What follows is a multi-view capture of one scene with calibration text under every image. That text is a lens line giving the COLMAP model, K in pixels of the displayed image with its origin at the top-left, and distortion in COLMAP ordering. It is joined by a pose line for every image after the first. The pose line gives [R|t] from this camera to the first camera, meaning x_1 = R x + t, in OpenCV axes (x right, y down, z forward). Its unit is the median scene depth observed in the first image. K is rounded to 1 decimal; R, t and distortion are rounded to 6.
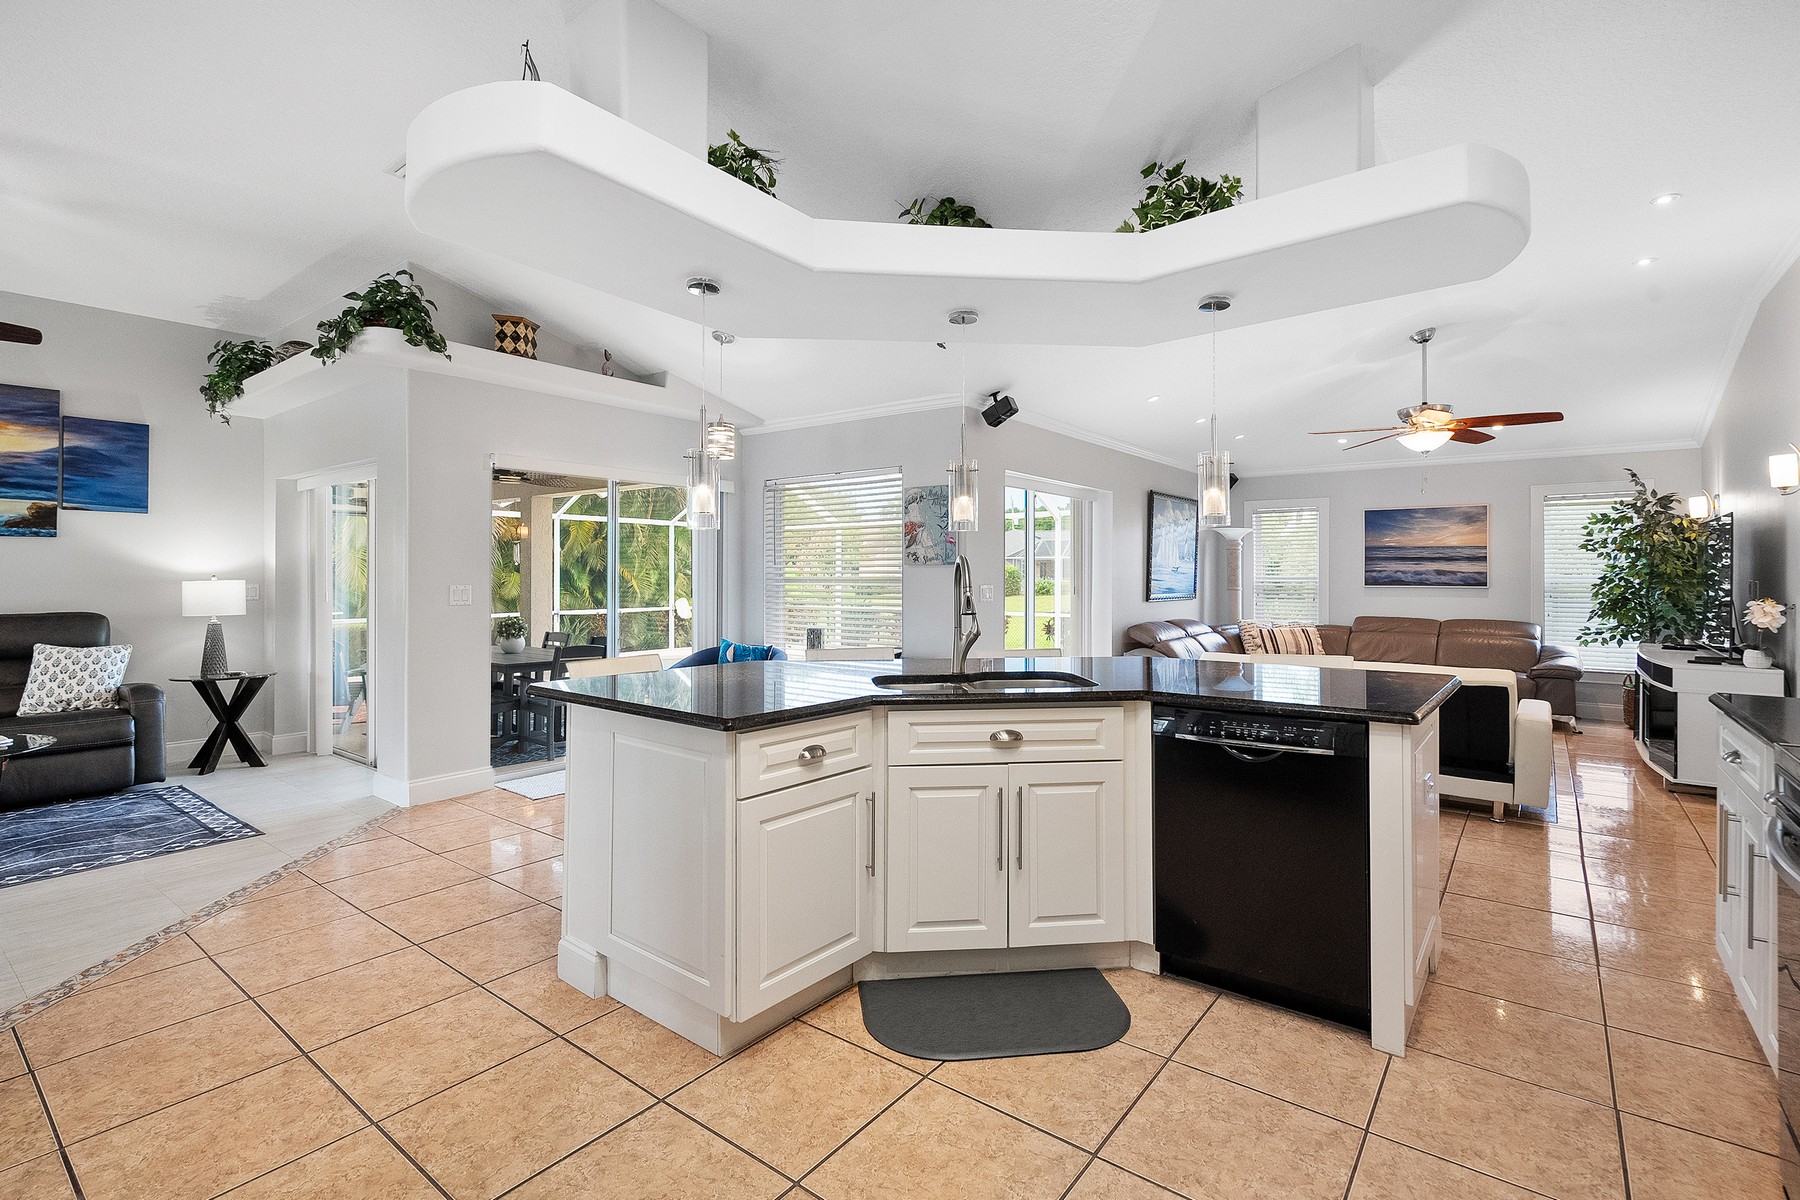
lens RADIAL K [[822.9, 0, 900.8], [0, 822.9, 584.4], [0, 0, 1]] dist [-0.001458, 0.000544]
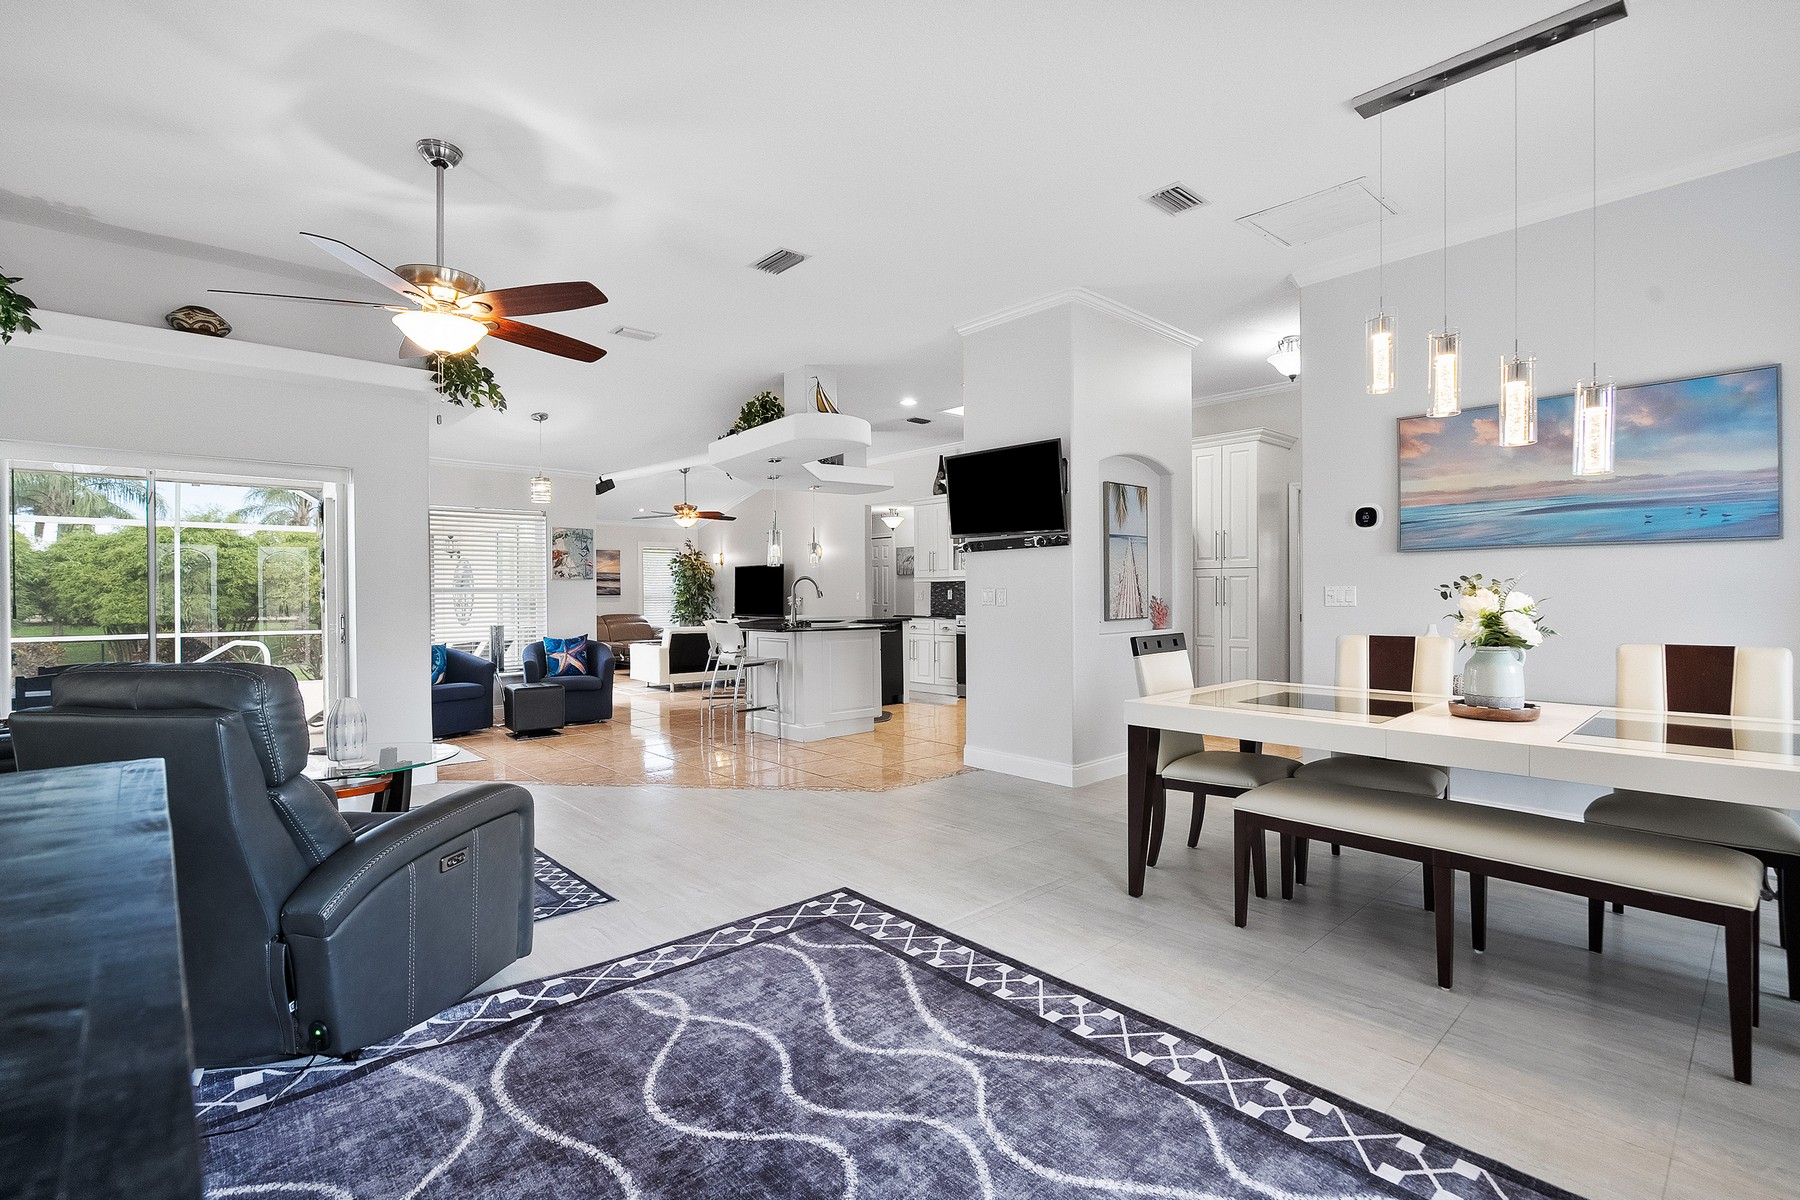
lens RADIAL K [[822.9, 0, 906.0], [0, 822.9, 586.2], [0, 0, 1]] dist [-0.001458, 0.000544]
pose [[0.168024, 0.005237, 0.985769, -1.083168], [0.019796, 0.999766, -0.008686, 0.011231], [-0.985584, 0.020974, 0.167881, 0.103314]]
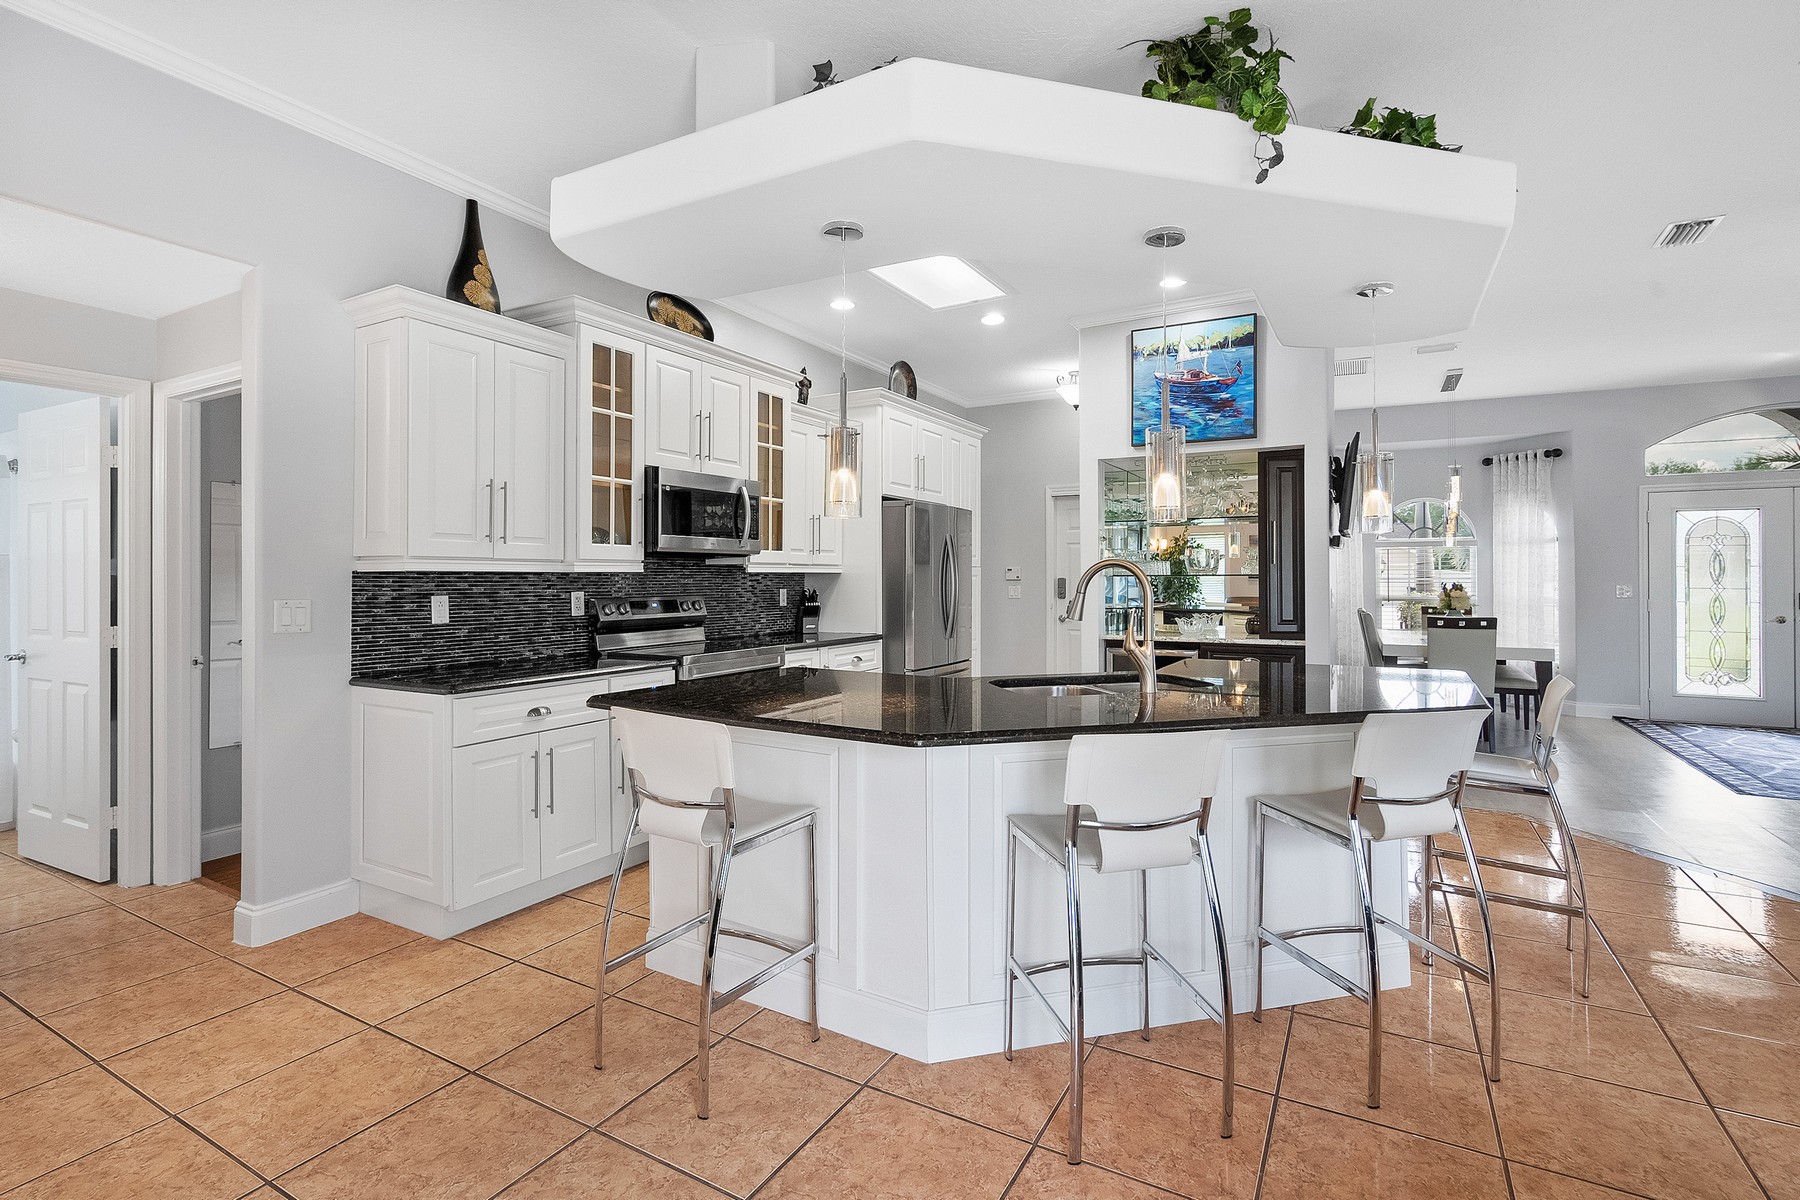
lens RADIAL K [[822.9, 0, 919.3], [0, 822.9, 578.3], [0, 0, 1]] dist [-0.001458, 0.000544]
pose [[-0.989246, 0.002032, -0.146249, 0.196305], [0.000144, 0.999917, 0.012918, -0.011283], [0.146263, 0.012758, -0.989163, 0.825815]]
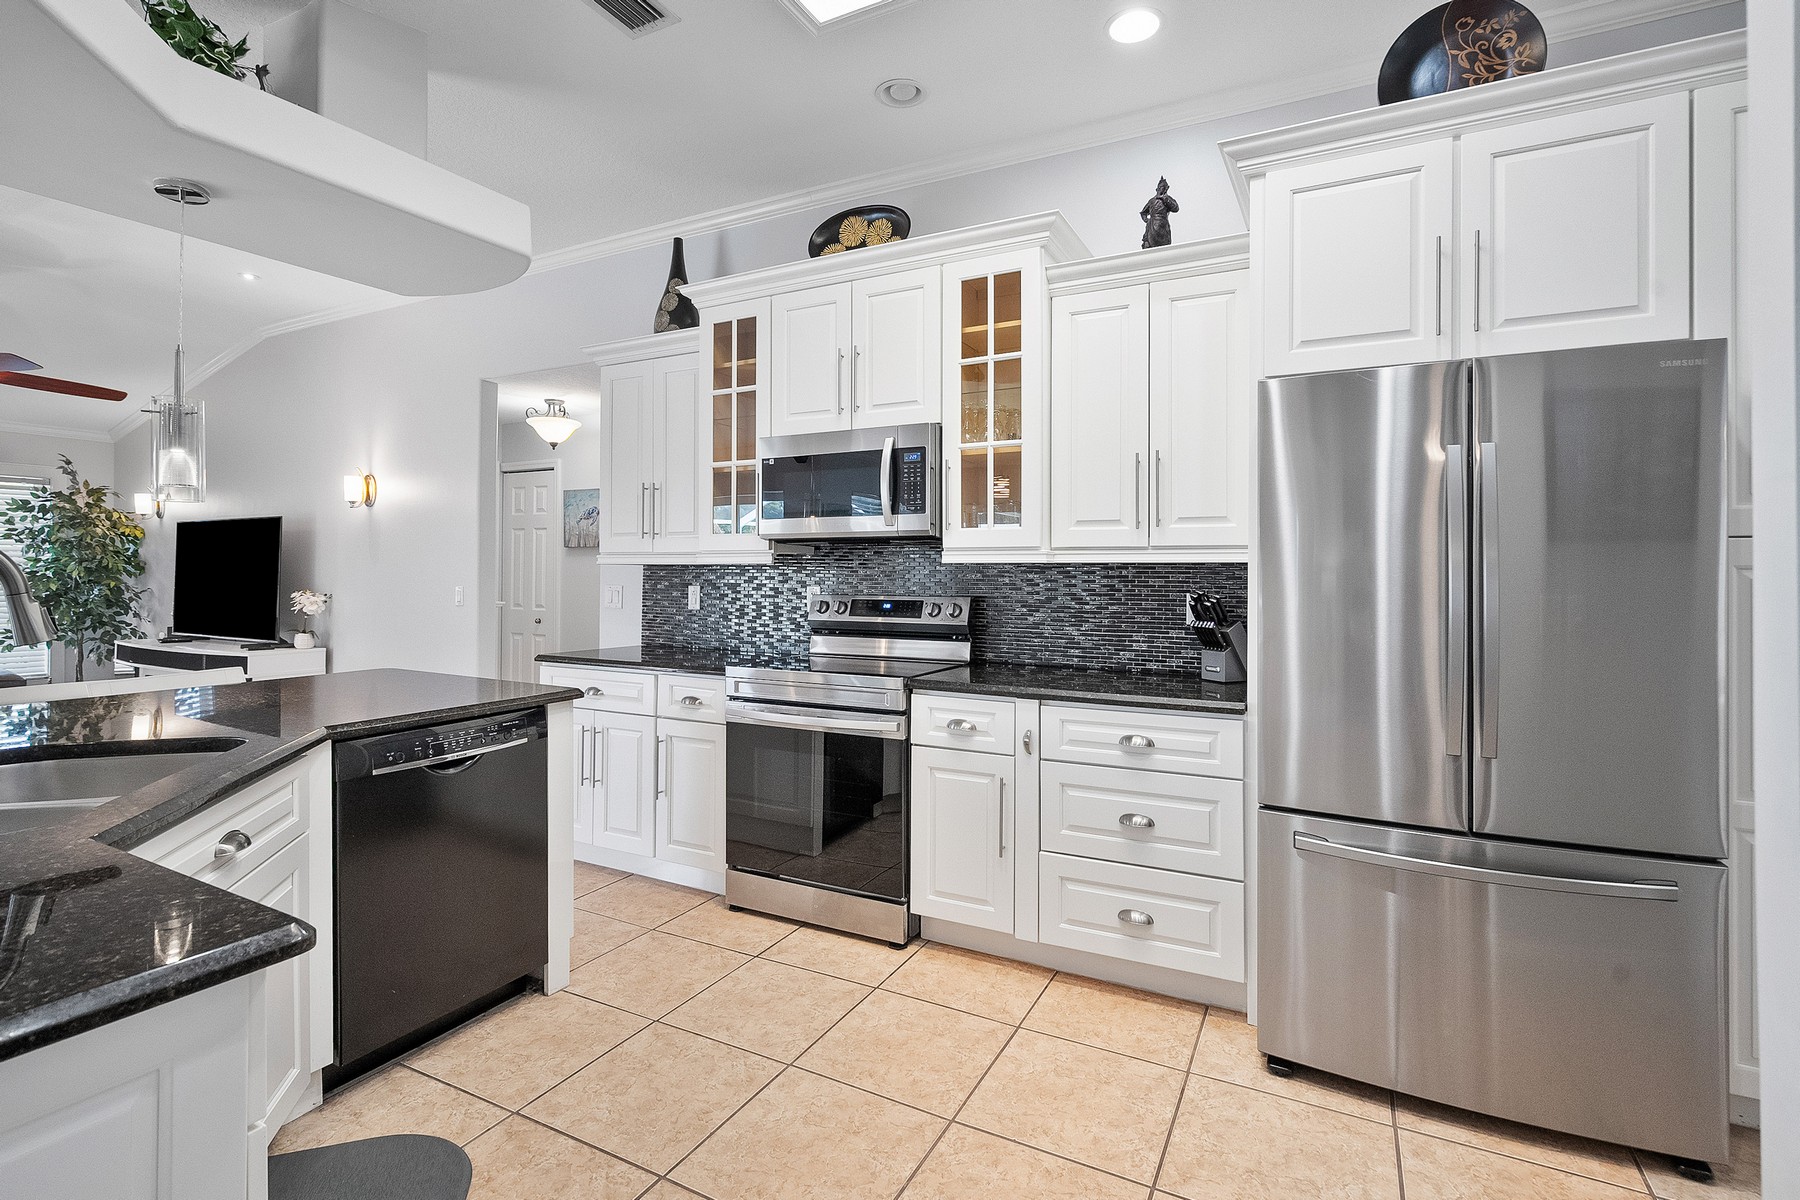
lens RADIAL K [[822.9, 0, 909.8], [0, 822.9, 571.7], [0, 0, 1]] dist [-0.001458, 0.000544]
pose [[-0.185065, 0.002638, 0.982723, -0.197924], [0.005473, 0.999984, -0.001654, -0.002151], [-0.982711, 0.005072, -0.185076, 0.234569]]
